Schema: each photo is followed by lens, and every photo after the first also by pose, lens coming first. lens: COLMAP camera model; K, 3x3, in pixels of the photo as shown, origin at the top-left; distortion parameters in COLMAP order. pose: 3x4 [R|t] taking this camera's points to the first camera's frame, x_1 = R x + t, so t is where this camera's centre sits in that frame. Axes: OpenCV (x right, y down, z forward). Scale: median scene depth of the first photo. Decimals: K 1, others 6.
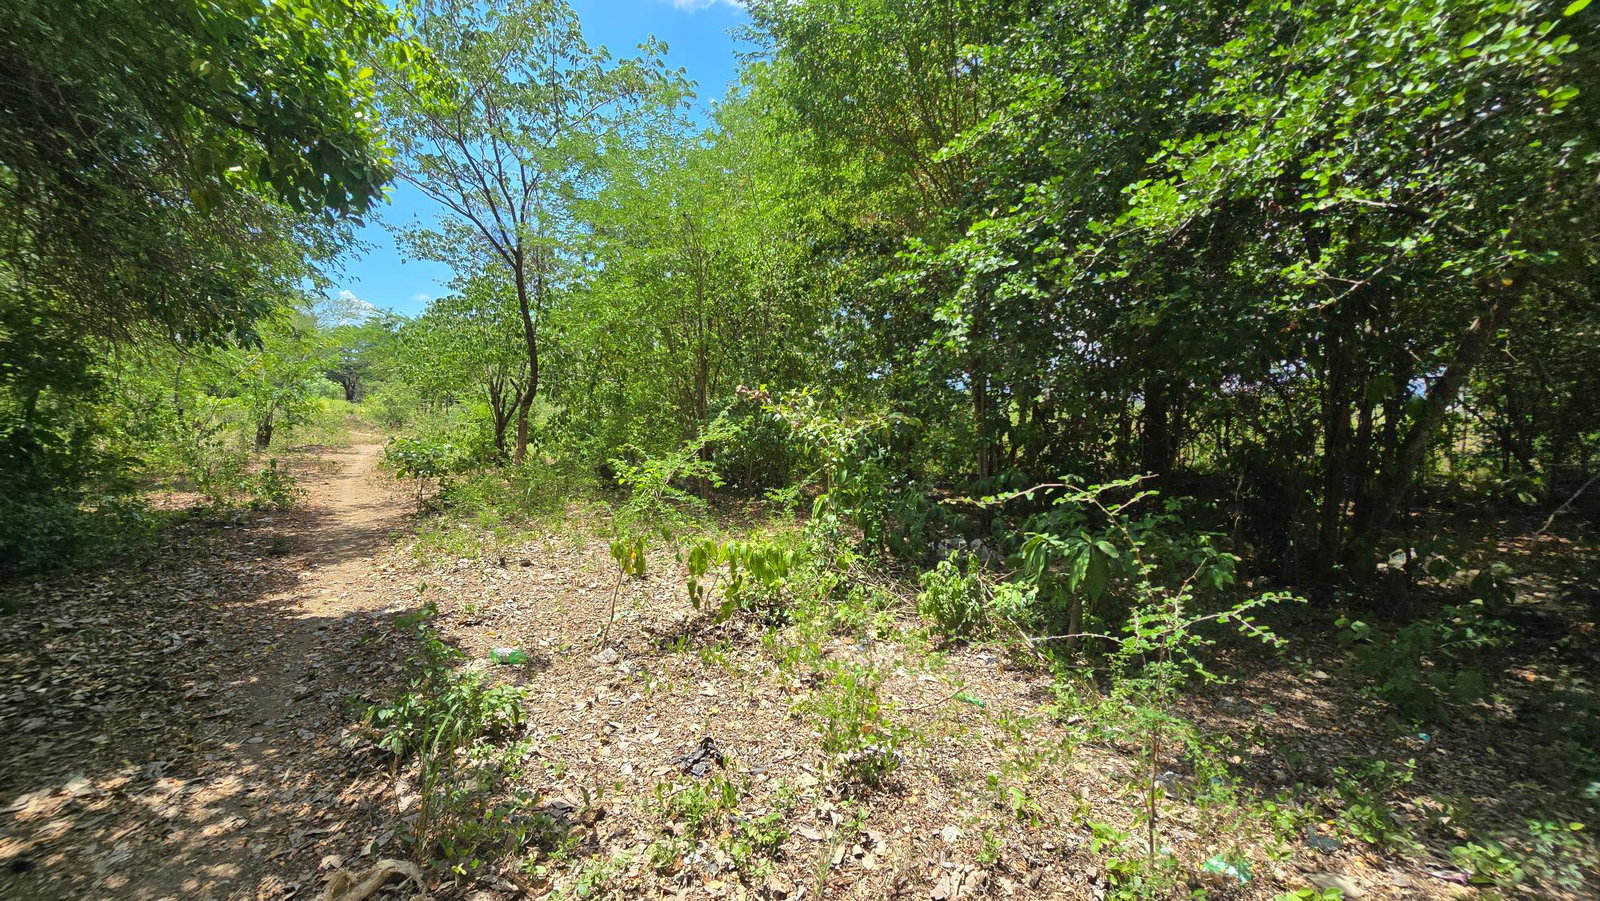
lens RADIAL K [[628.1, 0, 793.7], [0, 628.1, 406.6], [0, 0, 1]] dist [-0.003423, -0.000062]
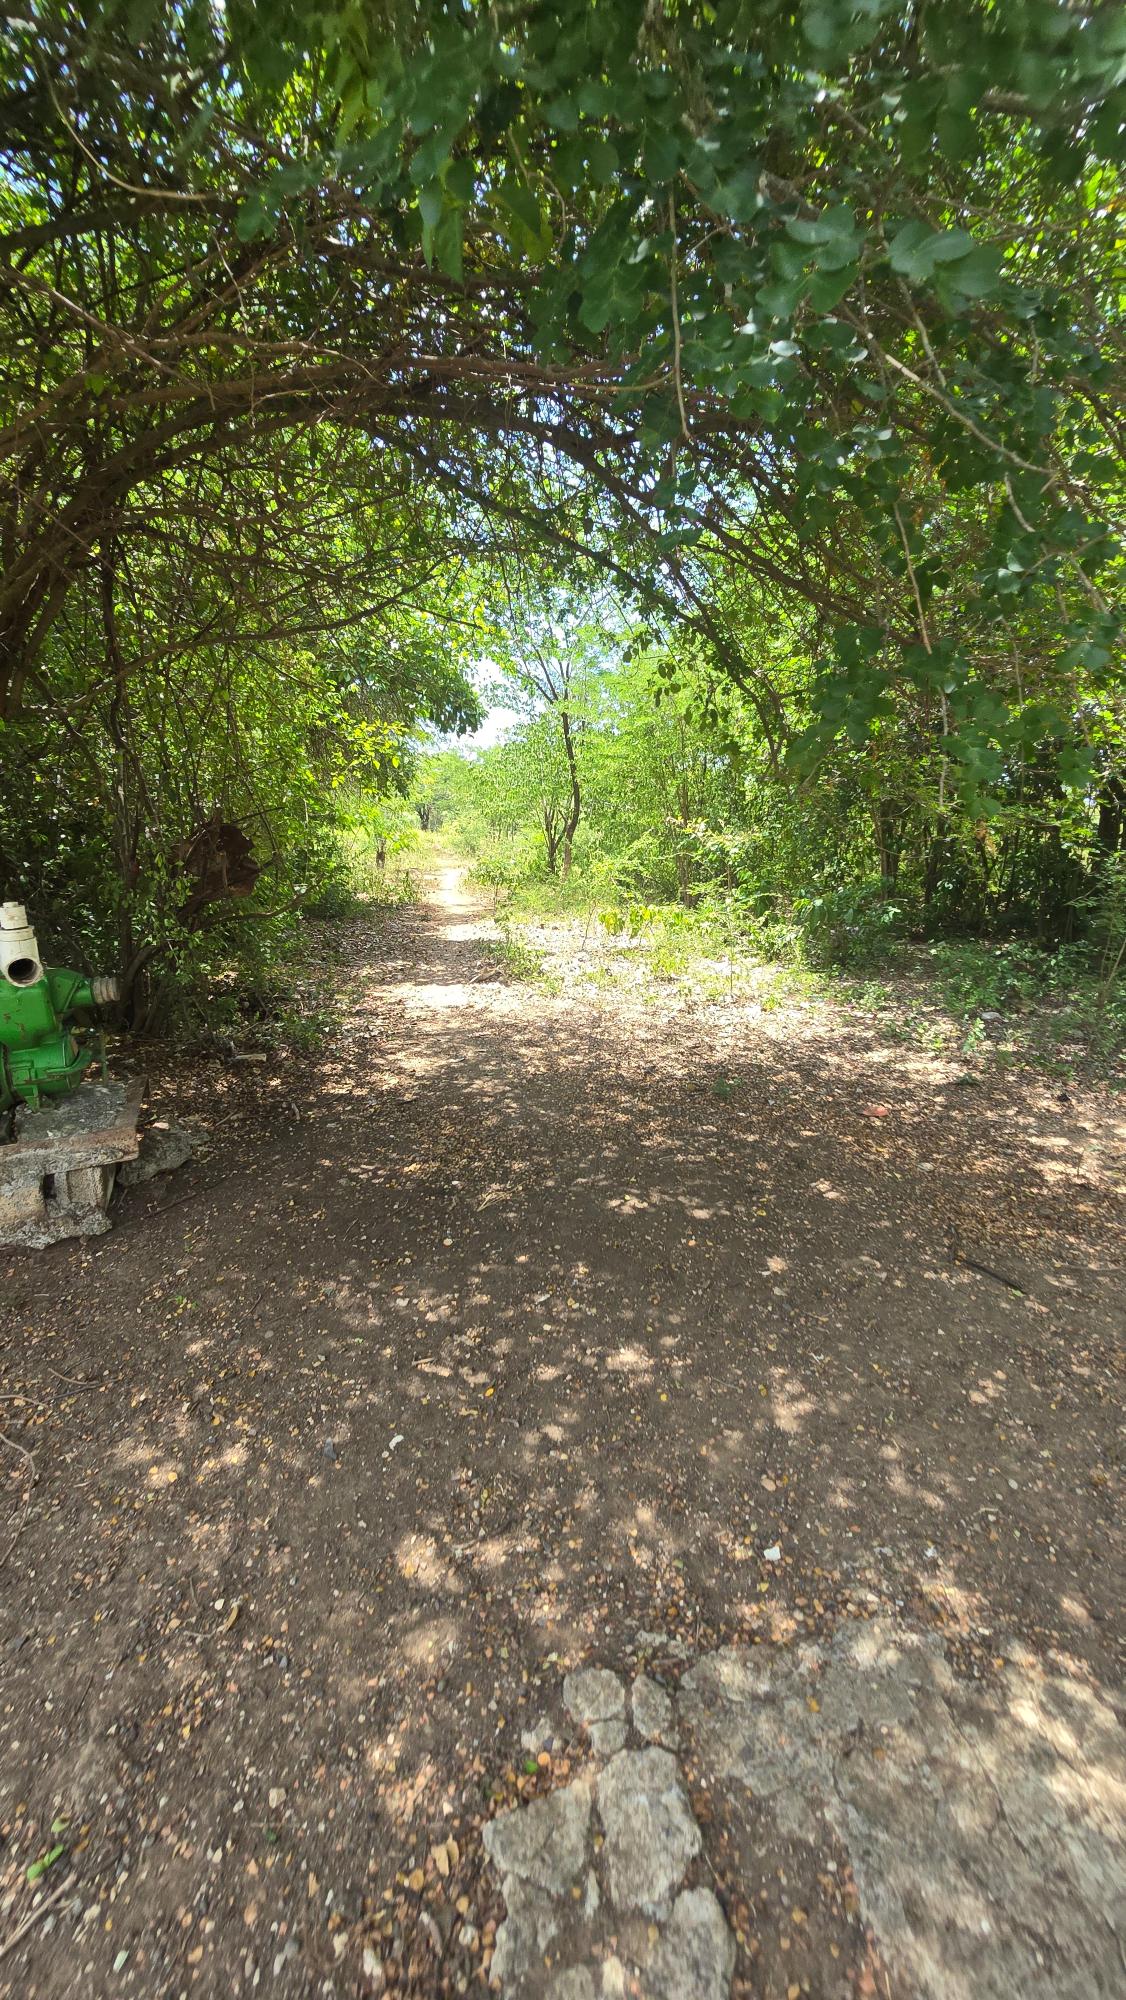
lens RADIAL K [[785.1, 0, 564.9], [0, 785.1, 993.2], [0, 0, 1]] dist [-0.003423, -0.000062]
pose [[0.904429, 0.087624, -0.417529, 0.201576], [-0.005305, 0.980915, 0.194365, 0.008455], [0.426591, -0.173575, 0.887633, -0.360286]]
